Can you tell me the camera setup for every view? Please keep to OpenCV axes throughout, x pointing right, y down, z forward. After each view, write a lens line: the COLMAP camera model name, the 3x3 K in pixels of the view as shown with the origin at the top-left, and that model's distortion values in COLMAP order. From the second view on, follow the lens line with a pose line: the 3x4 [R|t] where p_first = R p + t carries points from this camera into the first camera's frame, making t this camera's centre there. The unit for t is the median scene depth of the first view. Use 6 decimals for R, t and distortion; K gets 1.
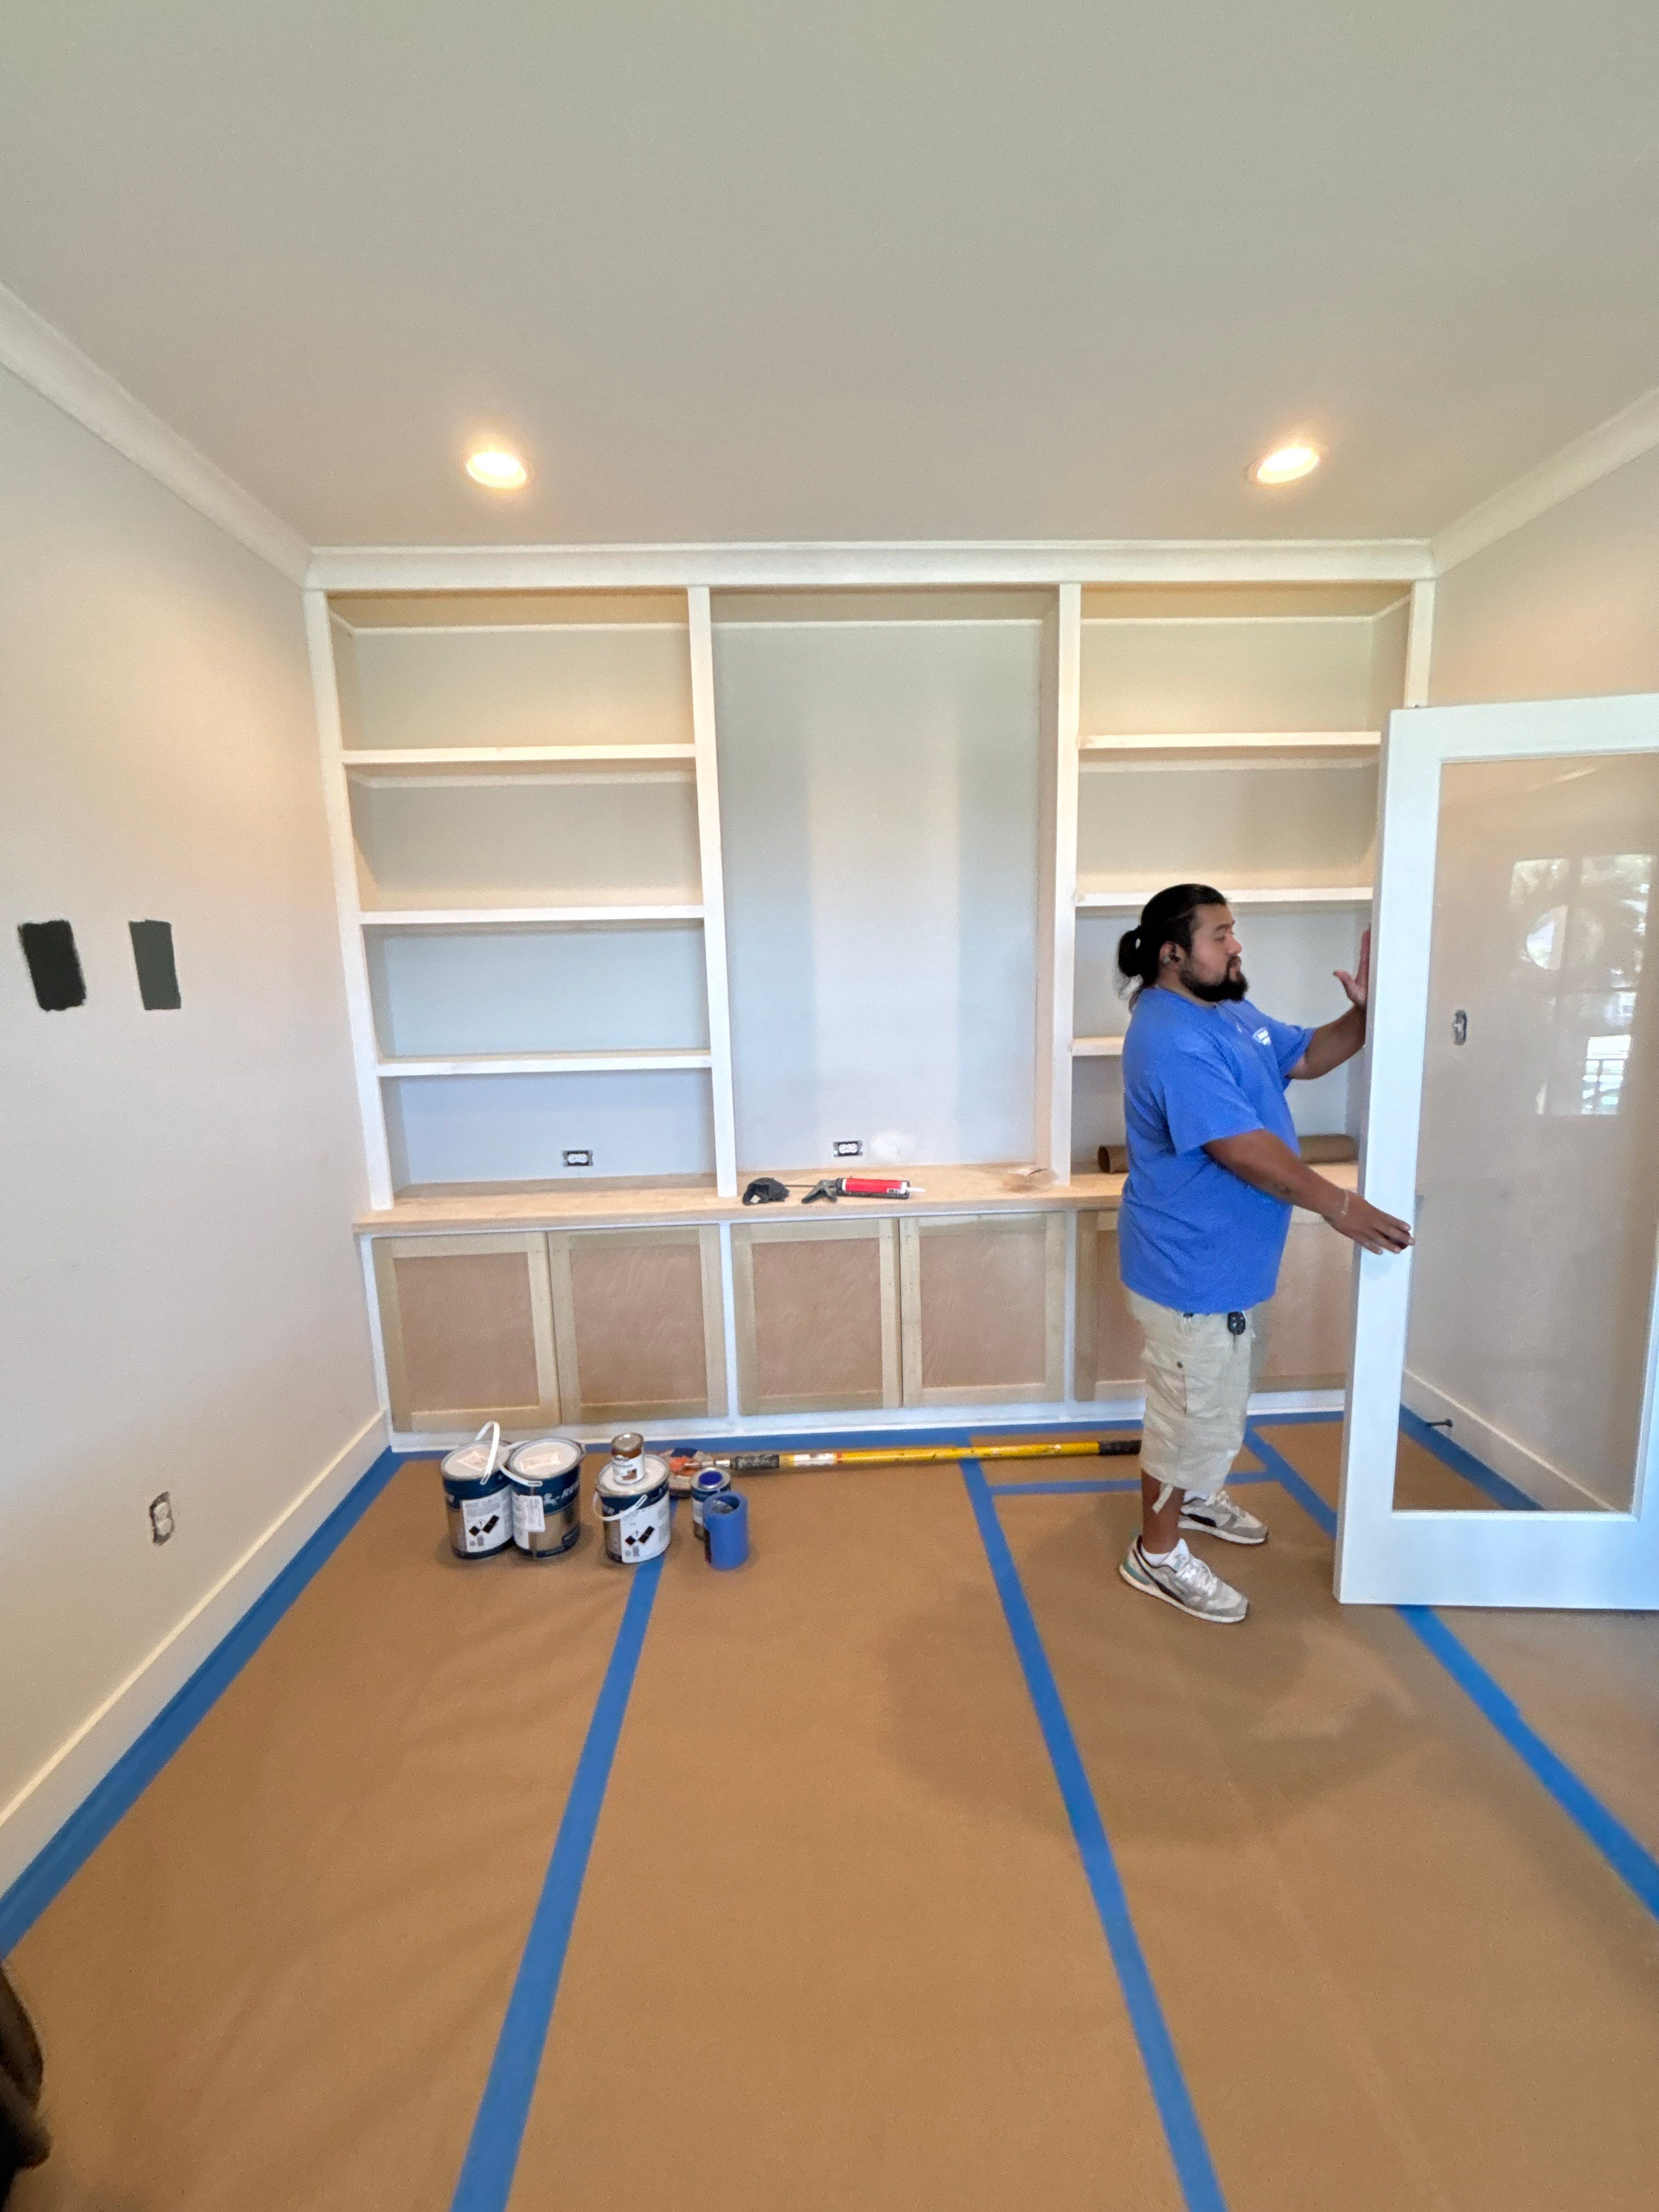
lens RADIAL K [[891.6, 0, 833.4], [0, 891.6, 1105.9], [0, 0, 1]] dist [-0.001887, 0.000414]
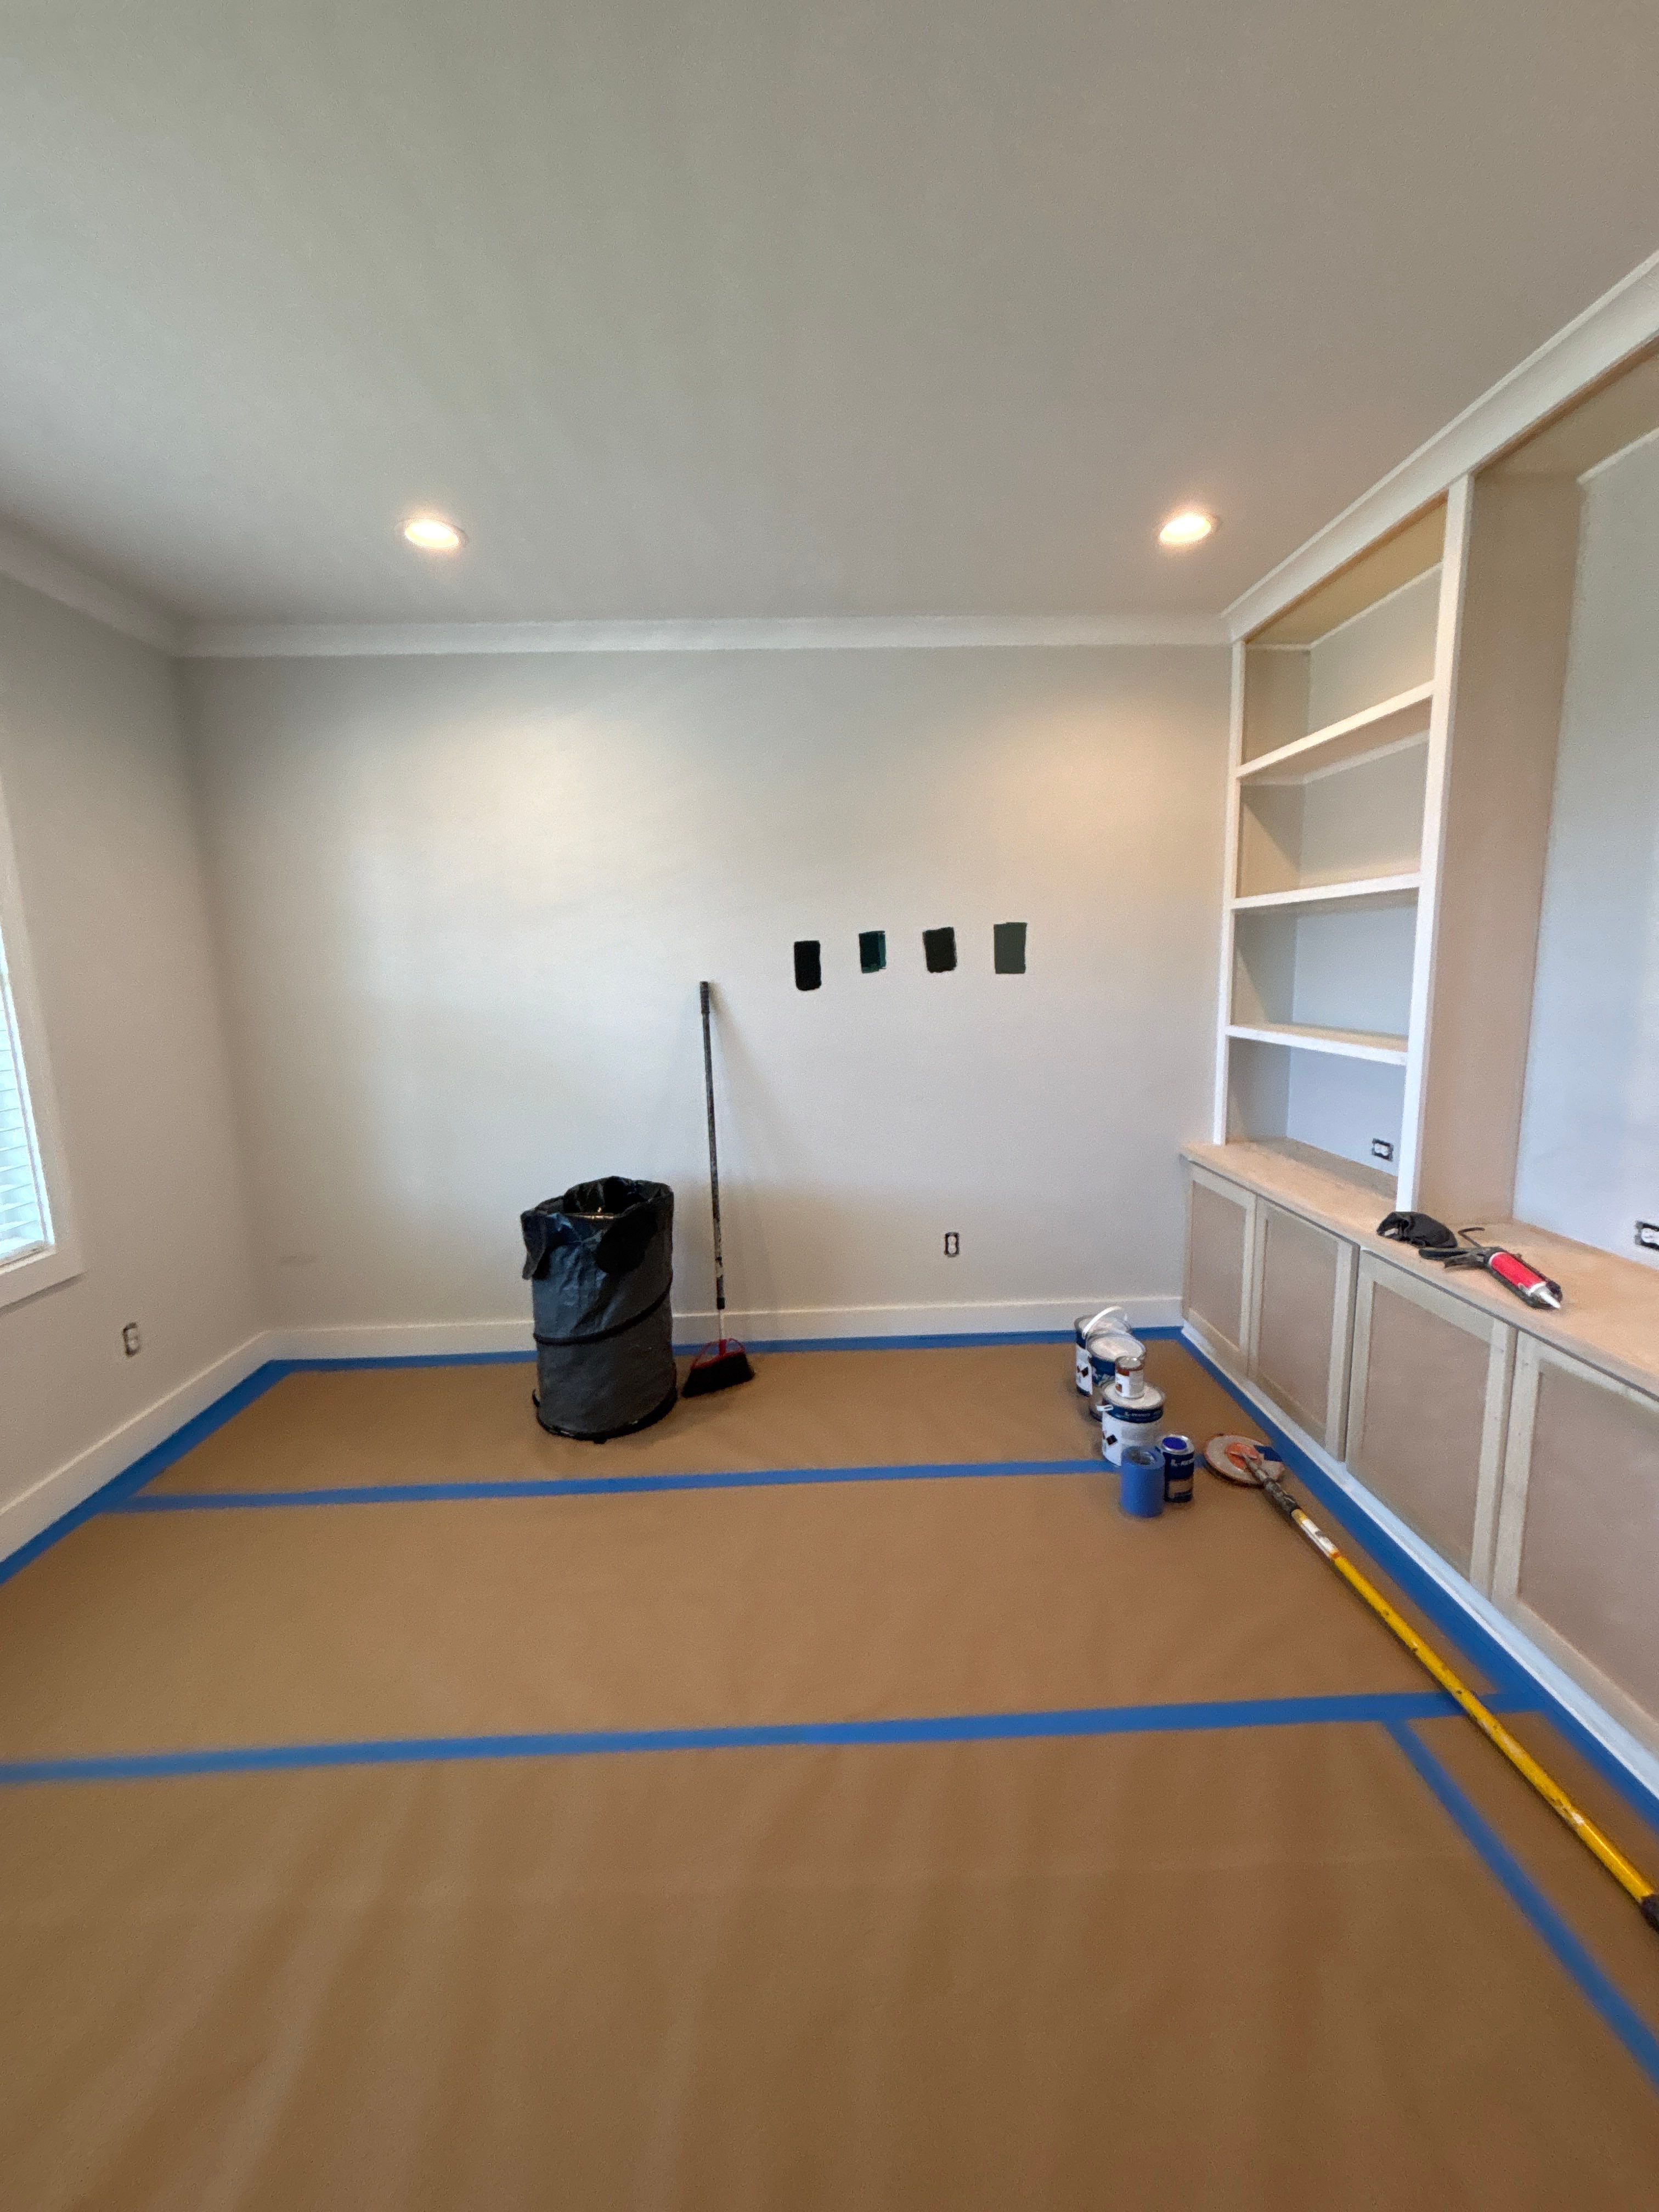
lens RADIAL K [[891.6, 0, 846.6], [0, 891.6, 1110.7], [0, 0, 1]] dist [-0.001887, 0.000414]
pose [[0.012064, 0.194119, -0.980904, 0.727478], [-0.131529, 0.972760, 0.190890, -0.101233], [0.991239, 0.126715, 0.037267, 0.475307]]
